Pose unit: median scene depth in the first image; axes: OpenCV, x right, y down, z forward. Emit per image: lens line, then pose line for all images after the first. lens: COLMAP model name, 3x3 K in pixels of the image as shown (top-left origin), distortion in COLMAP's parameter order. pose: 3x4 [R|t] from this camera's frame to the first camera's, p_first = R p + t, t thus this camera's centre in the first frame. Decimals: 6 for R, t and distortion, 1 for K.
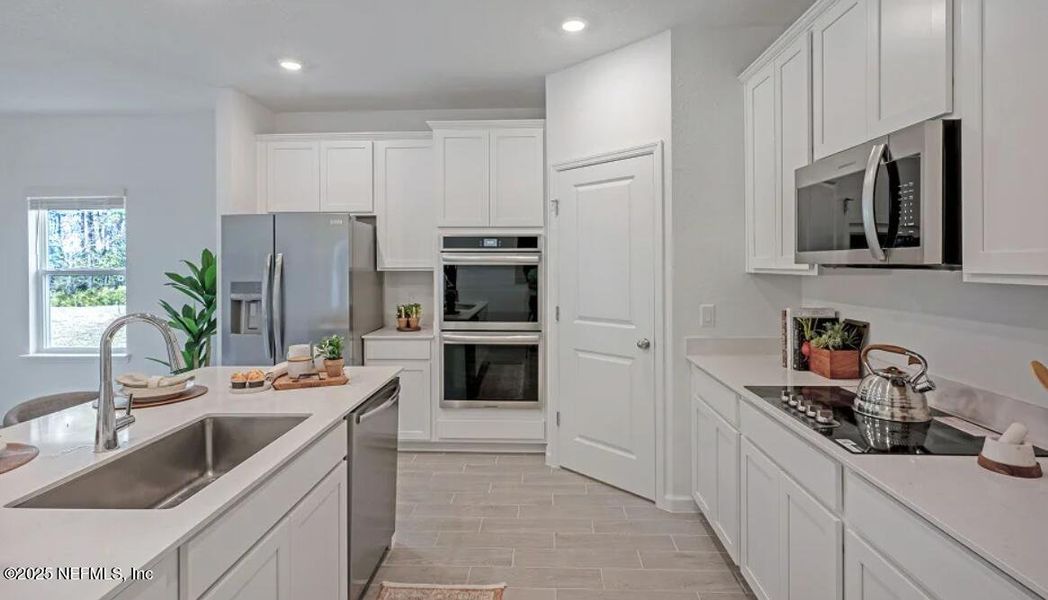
lens RADIAL K [[515.3, 0, 523.3], [0, 515.3, 262.7], [0, 0, 1]] dist [-0.000836, 0.000028]
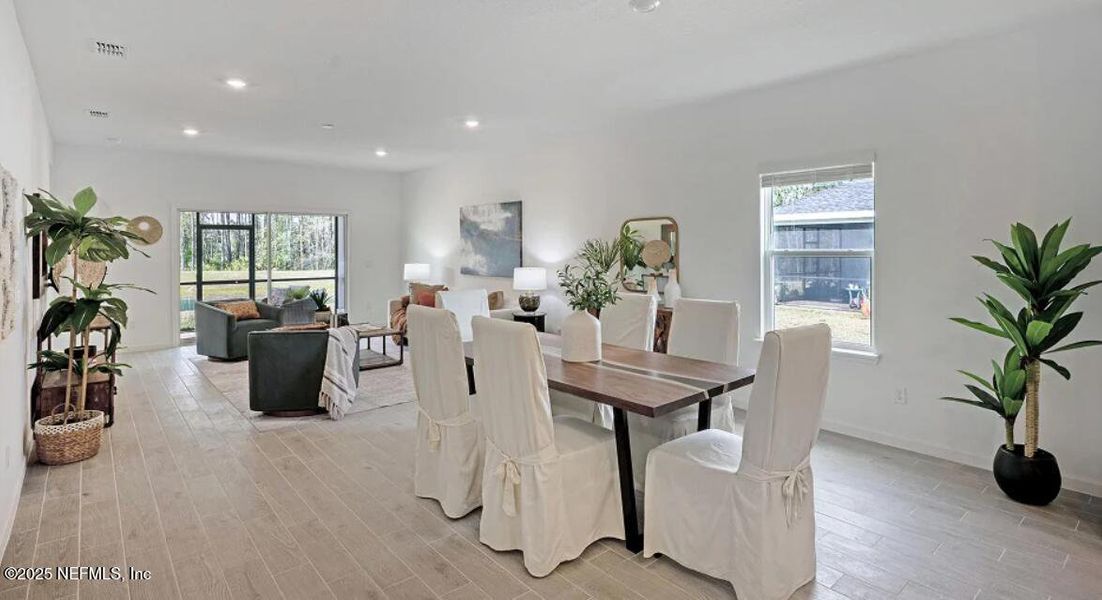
lens RADIAL K [[518.4, 0, 554.0], [0, 518.4, 244.8], [0, 0, 1]] dist [0.000857, 0.000176]
pose [[0.698227, 0.001476, -0.715875, -0.647534], [-0.000878, 0.999999, 0.001205, 0.002740], [0.715876, -0.000213, 0.698228, 0.067211]]
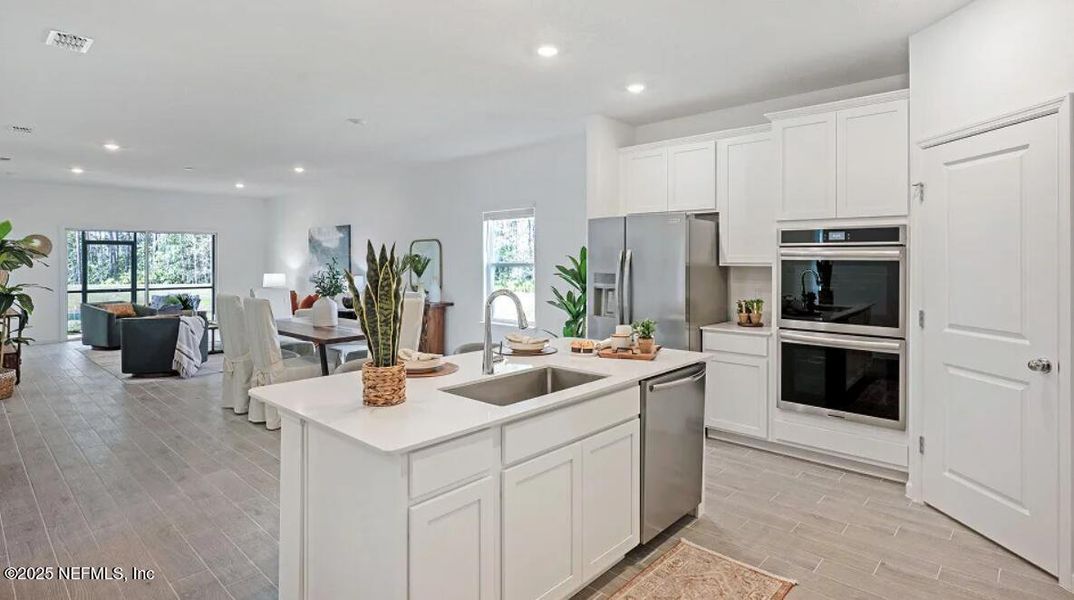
lens RADIAL K [[536.8, 0, 532.8], [0, 536.8, 260.0], [0, 0, 1]] dist [0.000027, -0.000096]
pose [[0.762923, 0.004006, -0.646477, 0.140279], [-0.002428, 0.999992, 0.003331, 0.001498], [0.646485, -0.000972, 0.762926, -0.067639]]
